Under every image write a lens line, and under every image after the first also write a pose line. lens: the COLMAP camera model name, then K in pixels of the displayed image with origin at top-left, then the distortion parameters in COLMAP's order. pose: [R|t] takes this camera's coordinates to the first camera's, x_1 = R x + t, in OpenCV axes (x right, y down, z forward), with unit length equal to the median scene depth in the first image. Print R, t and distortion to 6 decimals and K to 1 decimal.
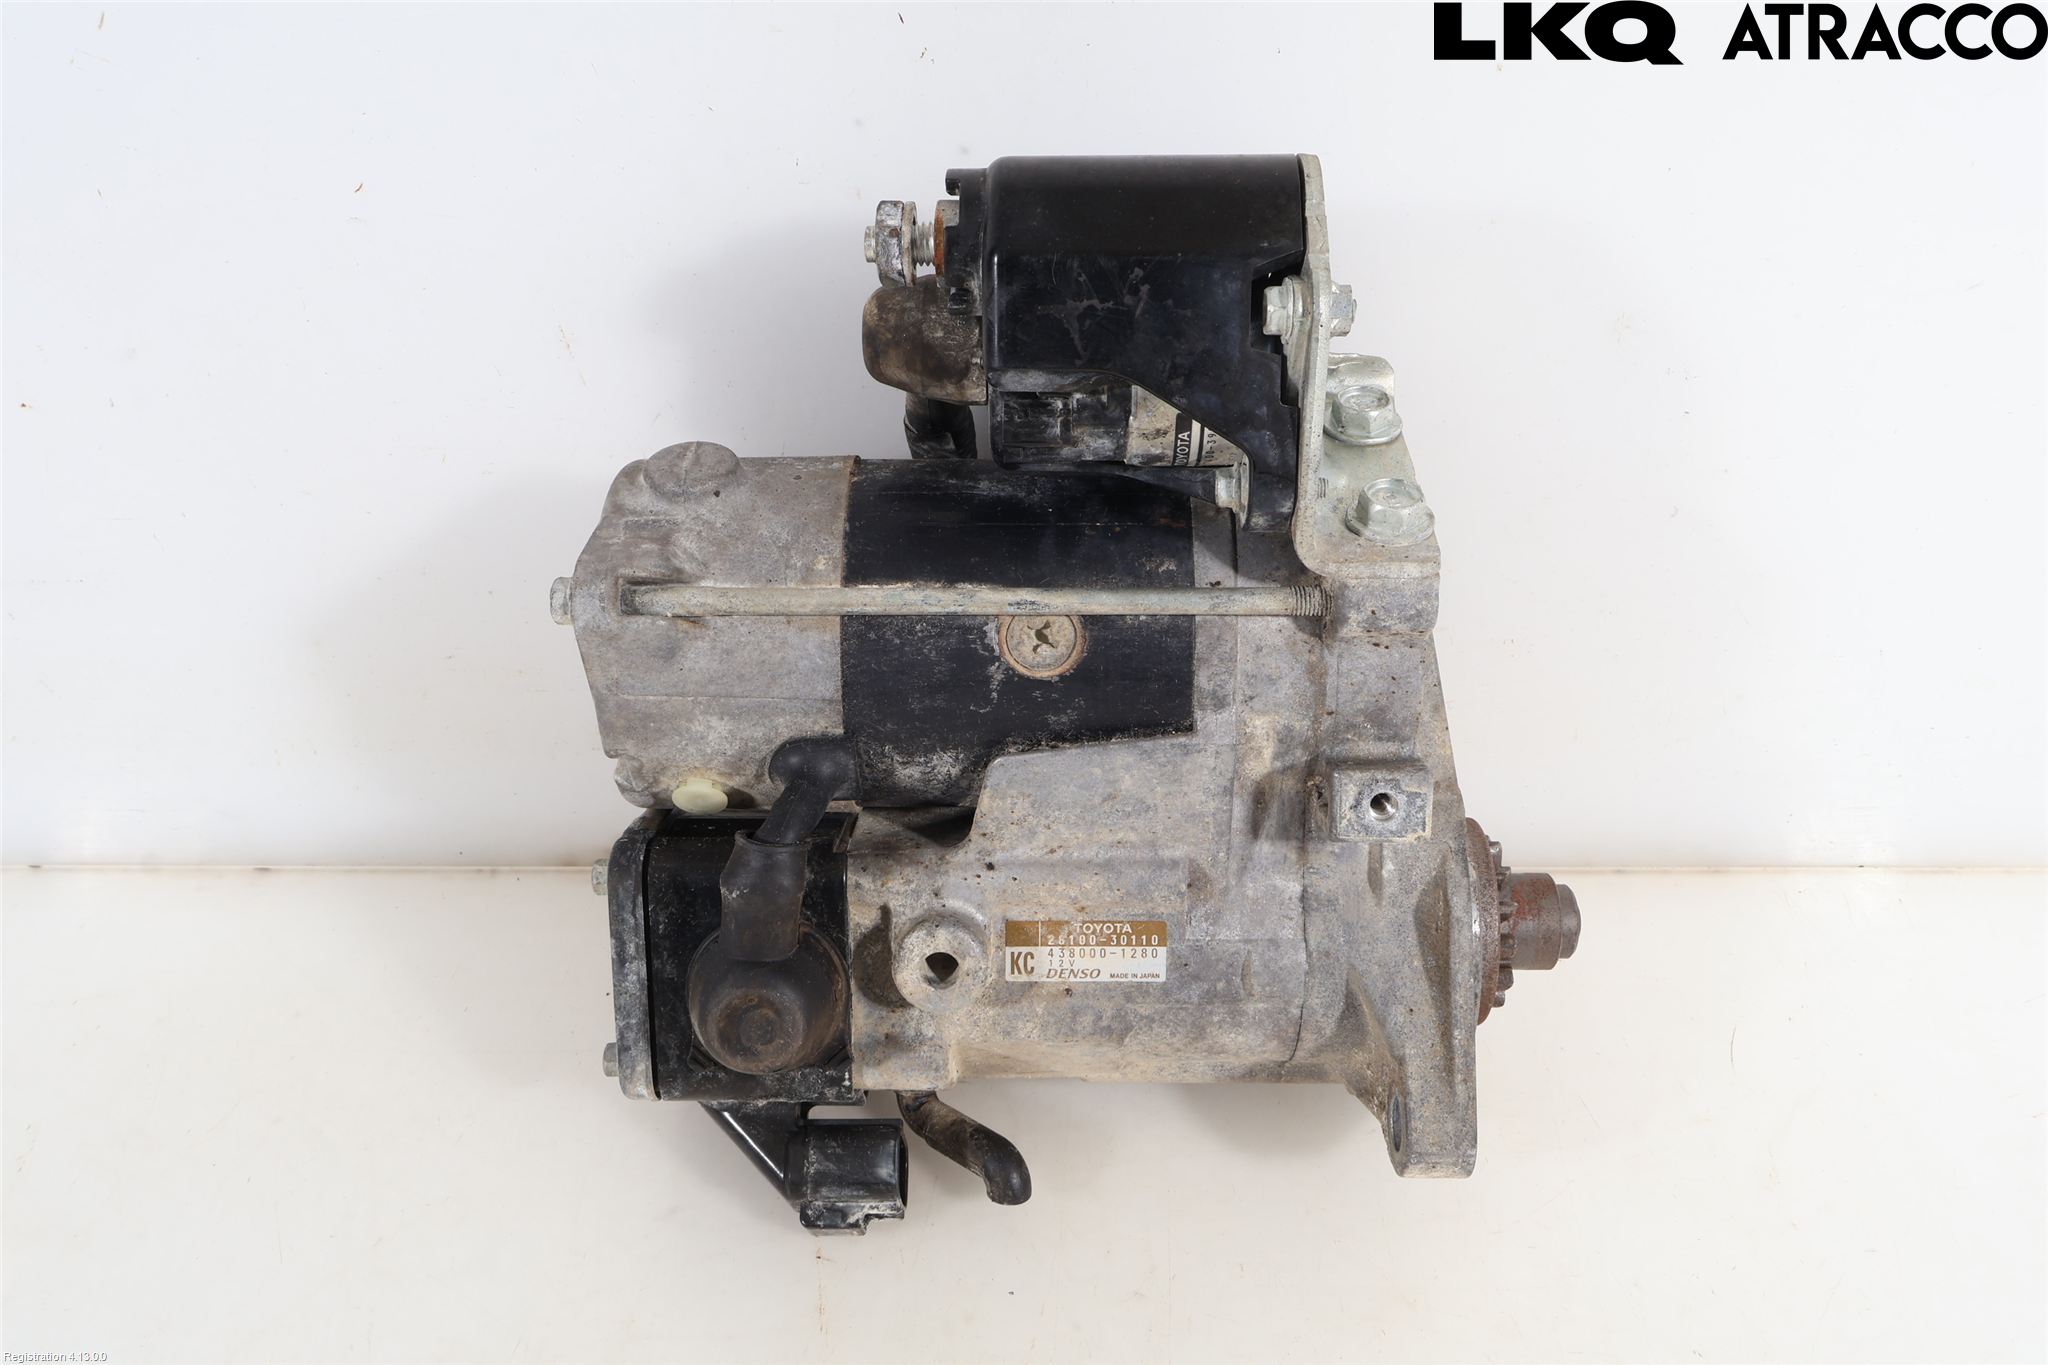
lens RADIAL K [[1721.8, 0, 1028.8], [0, 1721.8, 687.4], [0, 0, 1]] dist [-0.010410, -0.001533]
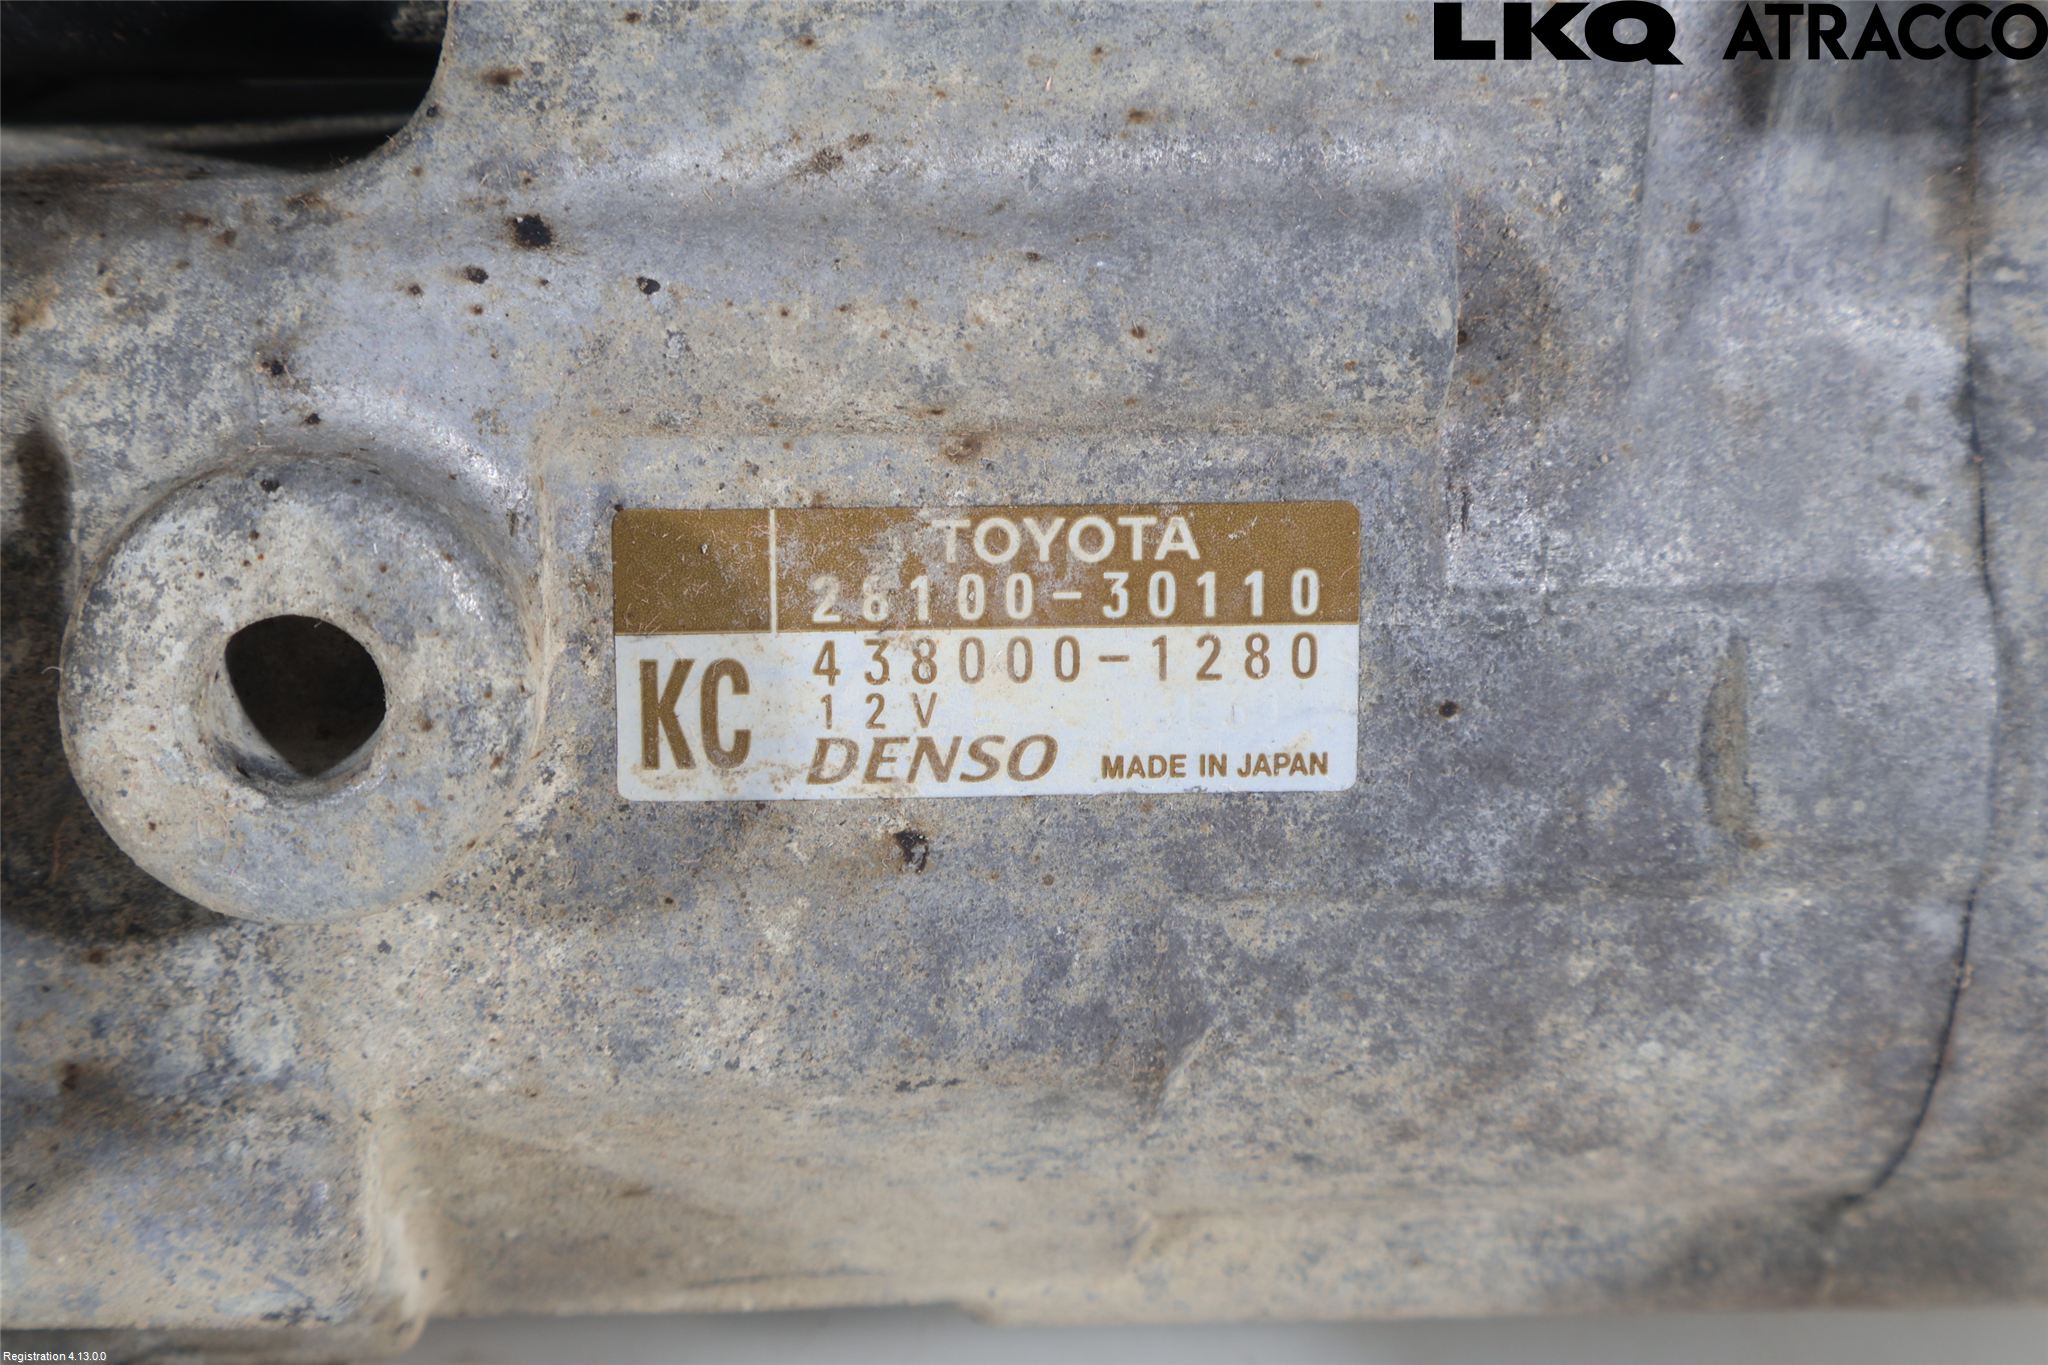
lens RADIAL K [[4205.3, 0, 1021.4], [0, 4205.3, 680.8], [0, 0, 1]] dist [0.005771, 0.000000]
pose [[0.998161, -0.016697, 0.058282, 0.006456], [0.017159, 0.999825, -0.007439, 0.160502], [-0.058147, 0.008425, 0.998272, 0.471506]]
